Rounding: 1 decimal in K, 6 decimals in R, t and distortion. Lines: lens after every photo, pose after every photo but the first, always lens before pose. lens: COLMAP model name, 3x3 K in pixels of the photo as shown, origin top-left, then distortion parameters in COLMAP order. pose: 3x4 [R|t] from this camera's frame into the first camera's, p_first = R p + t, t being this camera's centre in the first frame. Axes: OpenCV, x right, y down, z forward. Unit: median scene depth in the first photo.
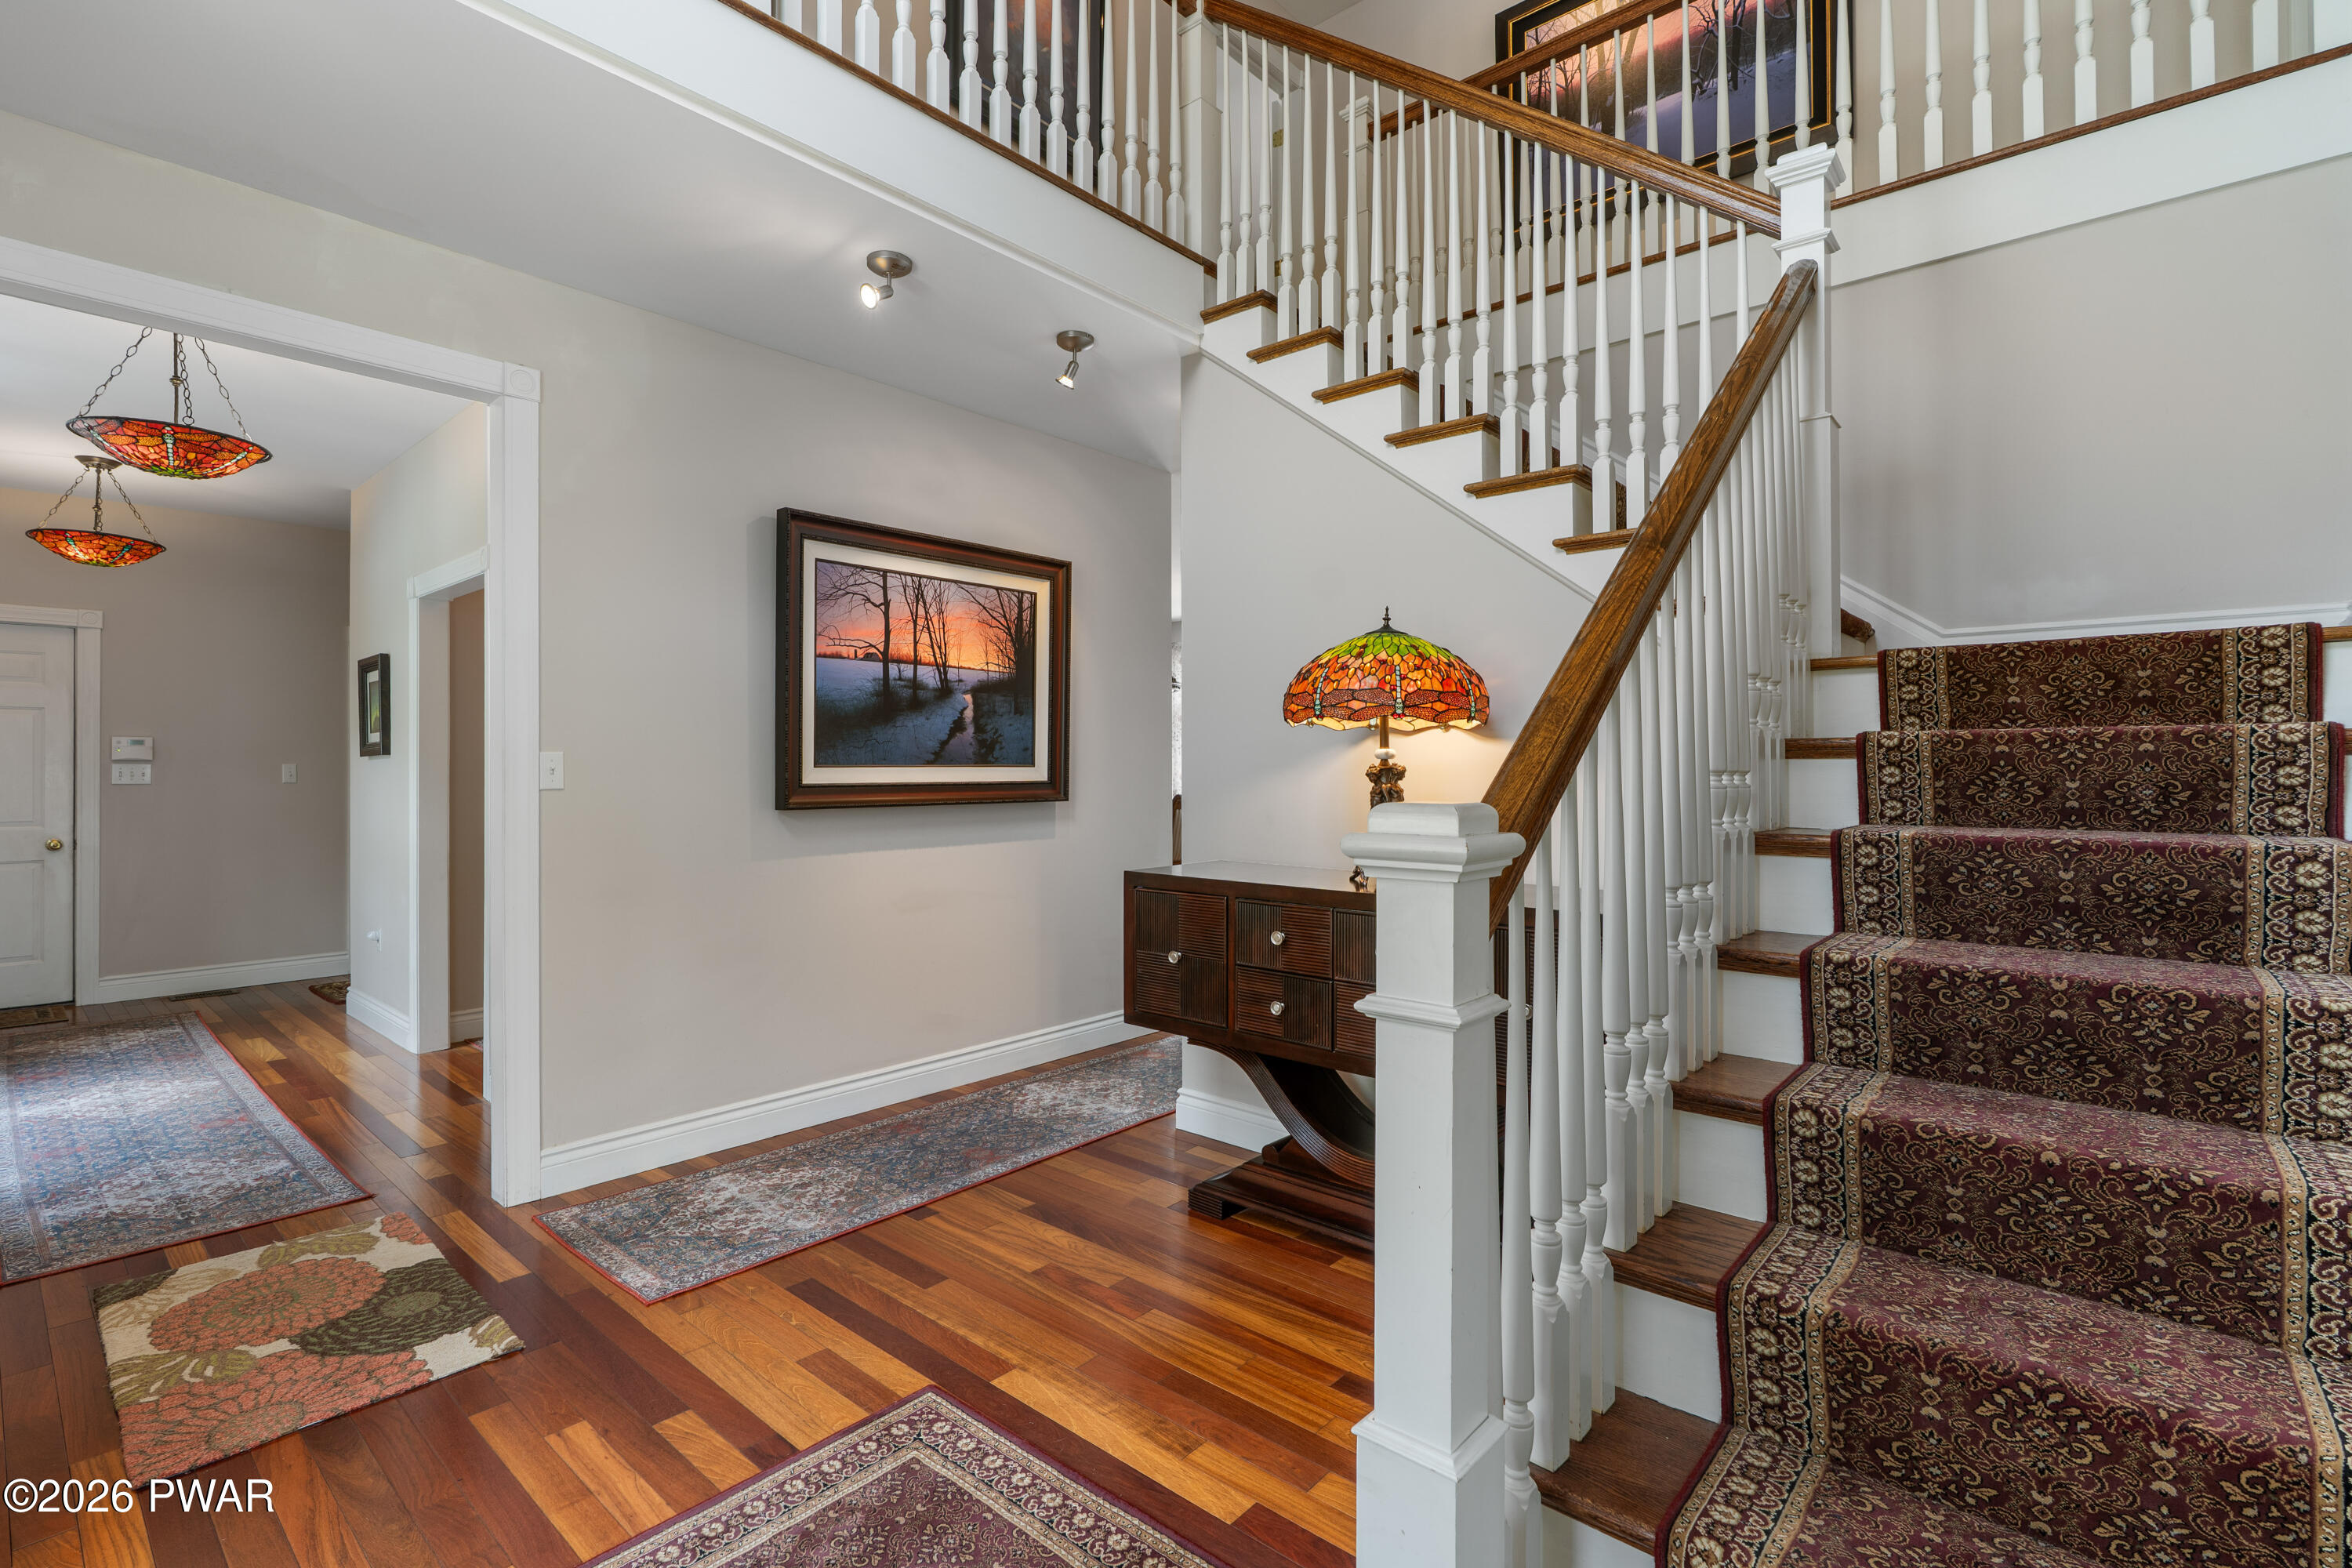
lens RADIAL K [[1072.9, 0, 1177.1], [0, 1072.9, 767.1], [0, 0, 1]] dist [-0.007955, 0.004825]
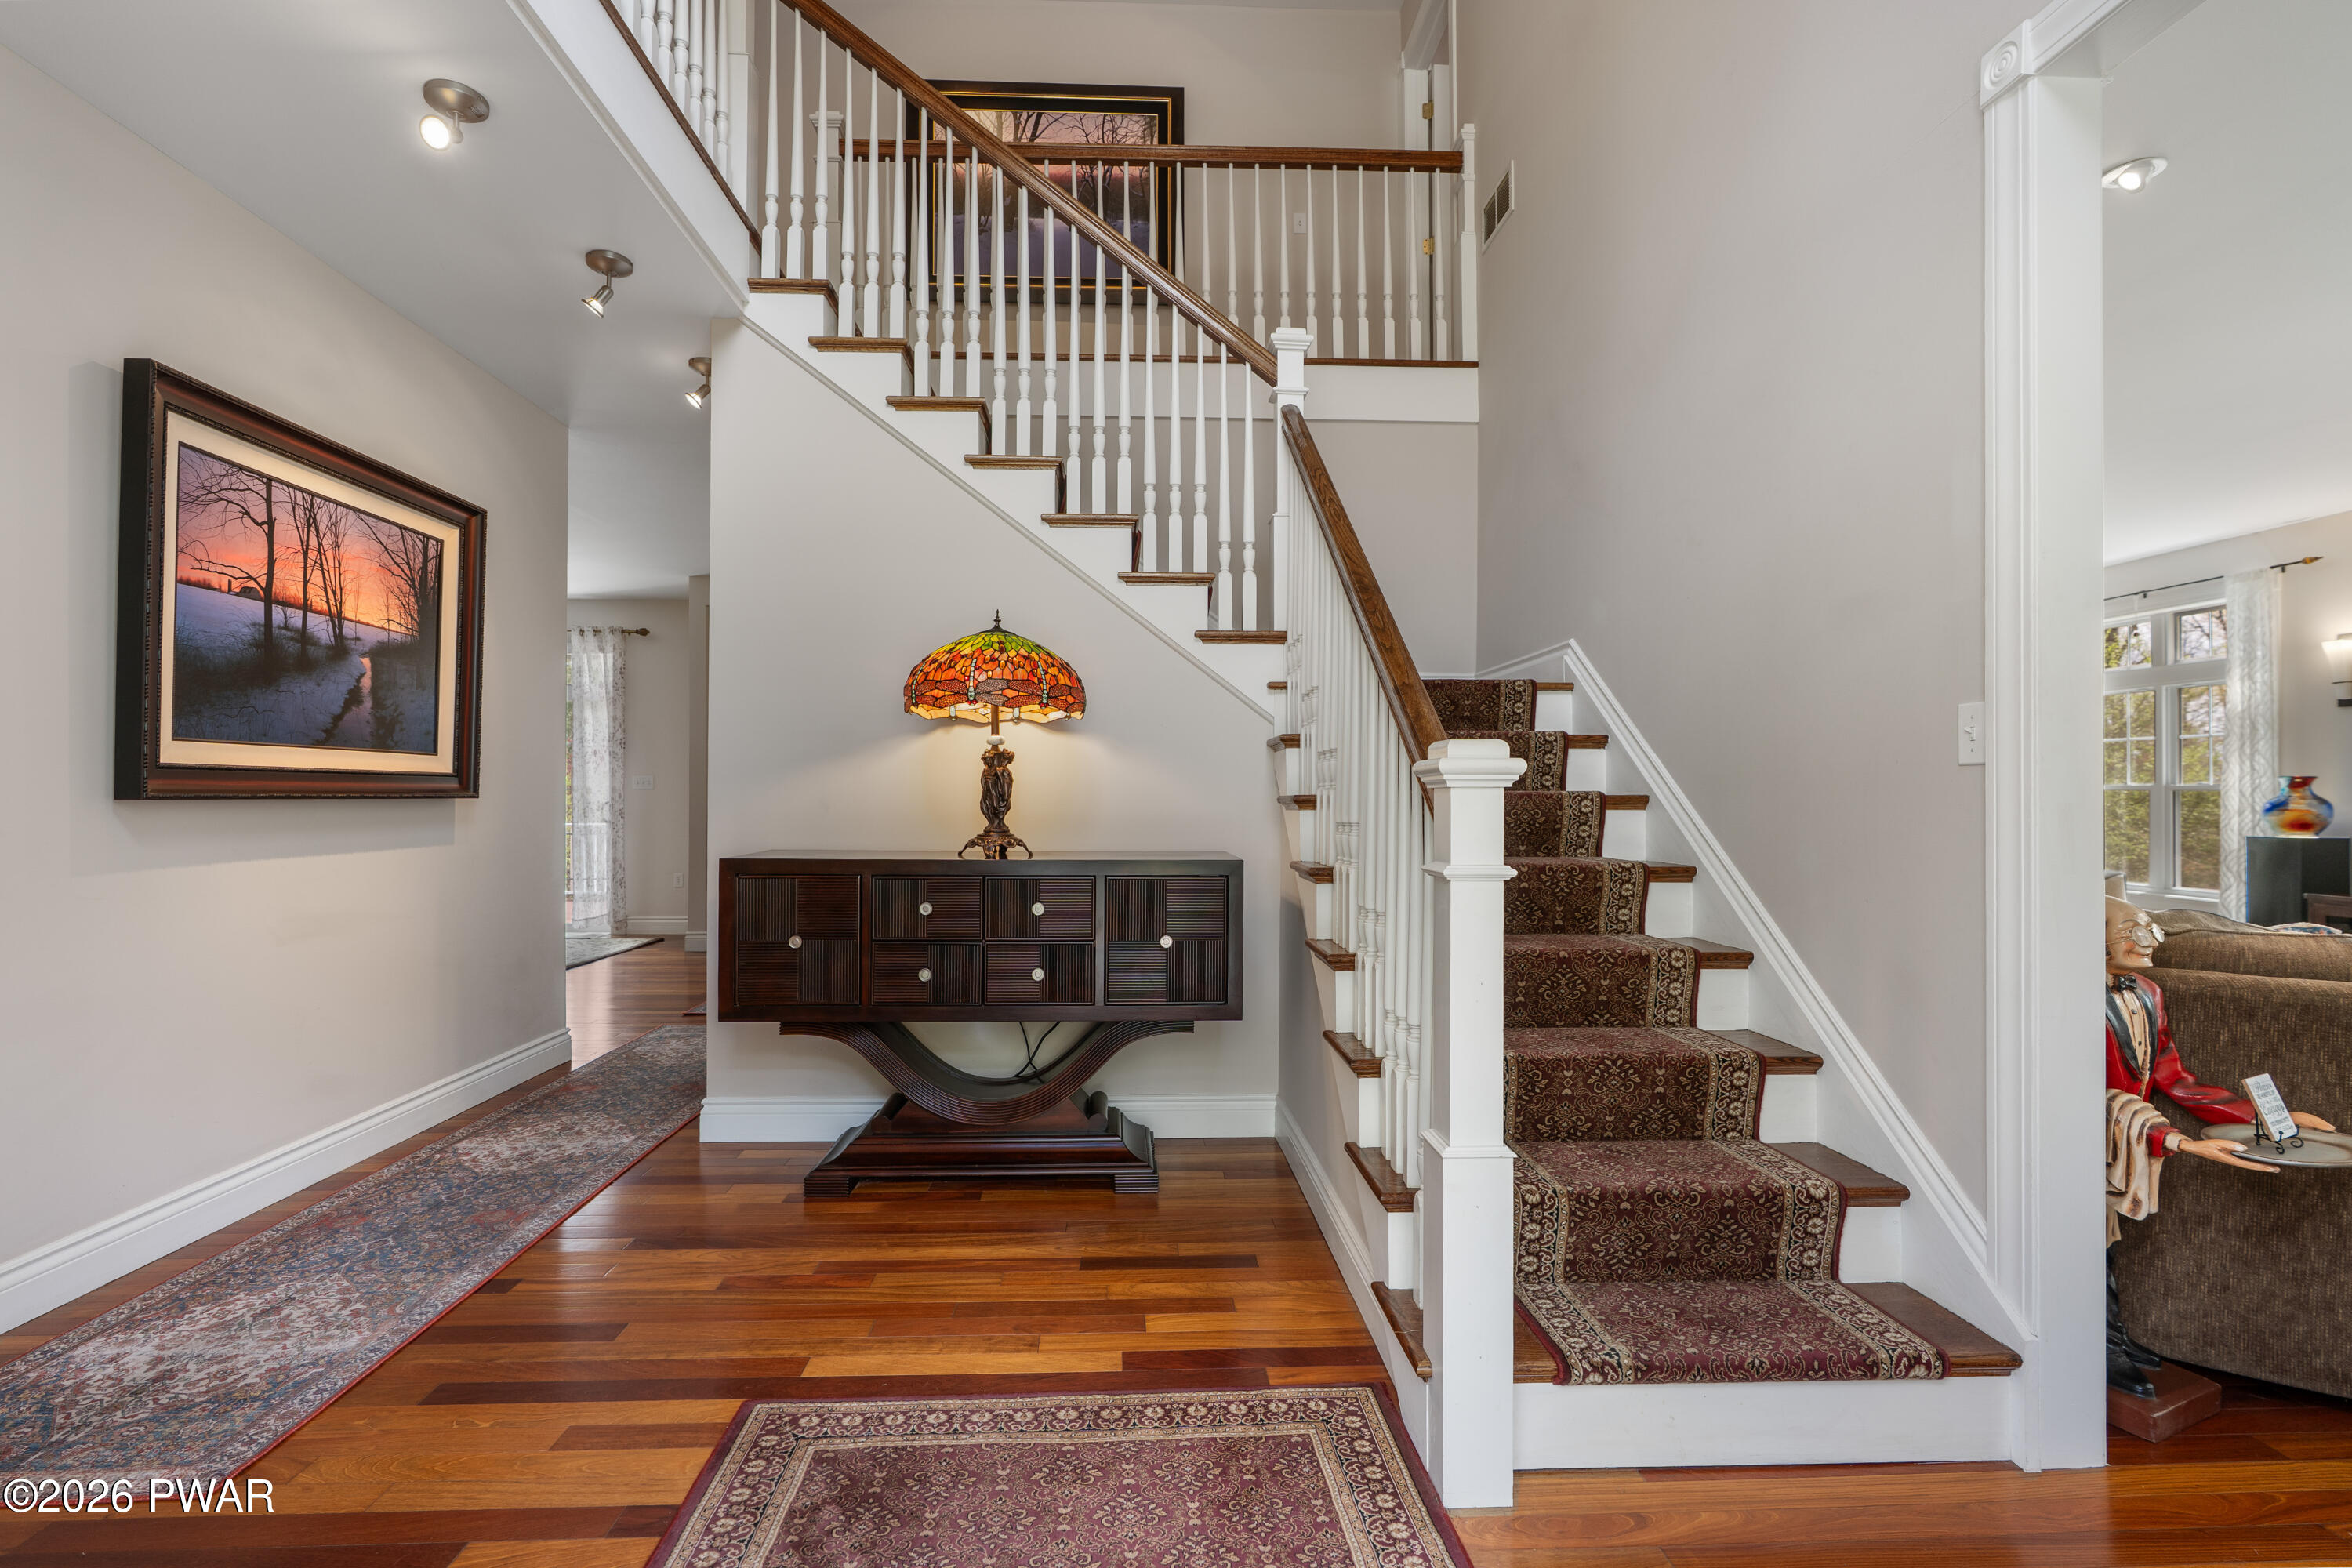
lens RADIAL K [[1072.9, 0, 1134.0], [0, 1072.9, 795.3], [0, 0, 1]] dist [-0.007955, 0.004825]
pose [[0.725374, 0.003175, 0.688348, -0.367071], [-0.002020, 0.999995, -0.002483, 0.036835], [-0.688352, 0.000411, 0.725377, 0.065002]]
